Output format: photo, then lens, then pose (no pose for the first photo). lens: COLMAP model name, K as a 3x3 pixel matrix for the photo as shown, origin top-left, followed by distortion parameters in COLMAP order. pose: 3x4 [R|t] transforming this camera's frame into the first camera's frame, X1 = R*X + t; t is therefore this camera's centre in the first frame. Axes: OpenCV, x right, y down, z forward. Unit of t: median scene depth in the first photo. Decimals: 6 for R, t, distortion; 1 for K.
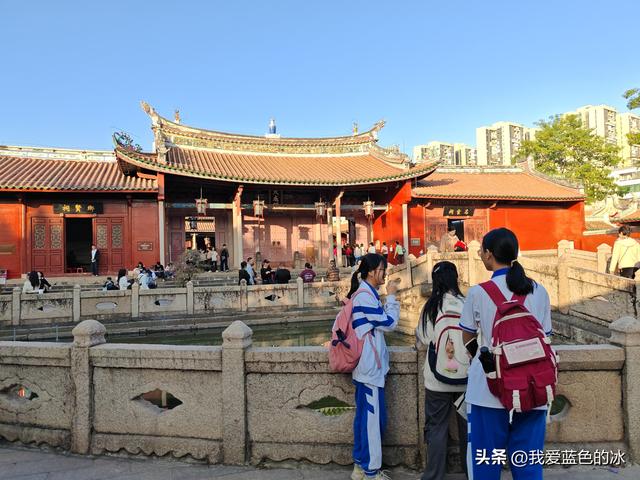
lens RADIAL K [[491.8, 0, 320.0], [0, 491.8, 240.0], [0, 0, 1]] dist [0.003081, 0.004610]
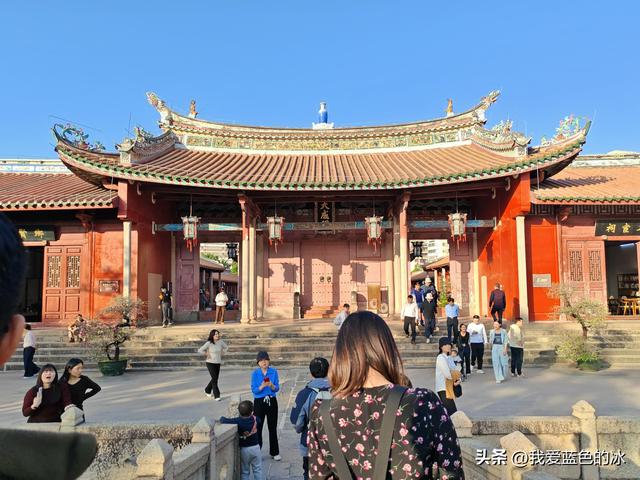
lens RADIAL K [[491.8, 0, 320.0], [0, 491.8, 240.0], [0, 0, 1]] dist [0.003081, 0.004610]
pose [[0.951618, -0.013998, -0.306964, 0.126598], [-0.000111, 0.998946, -0.045899, -0.018494], [0.307283, 0.043712, 0.950614, 0.374508]]
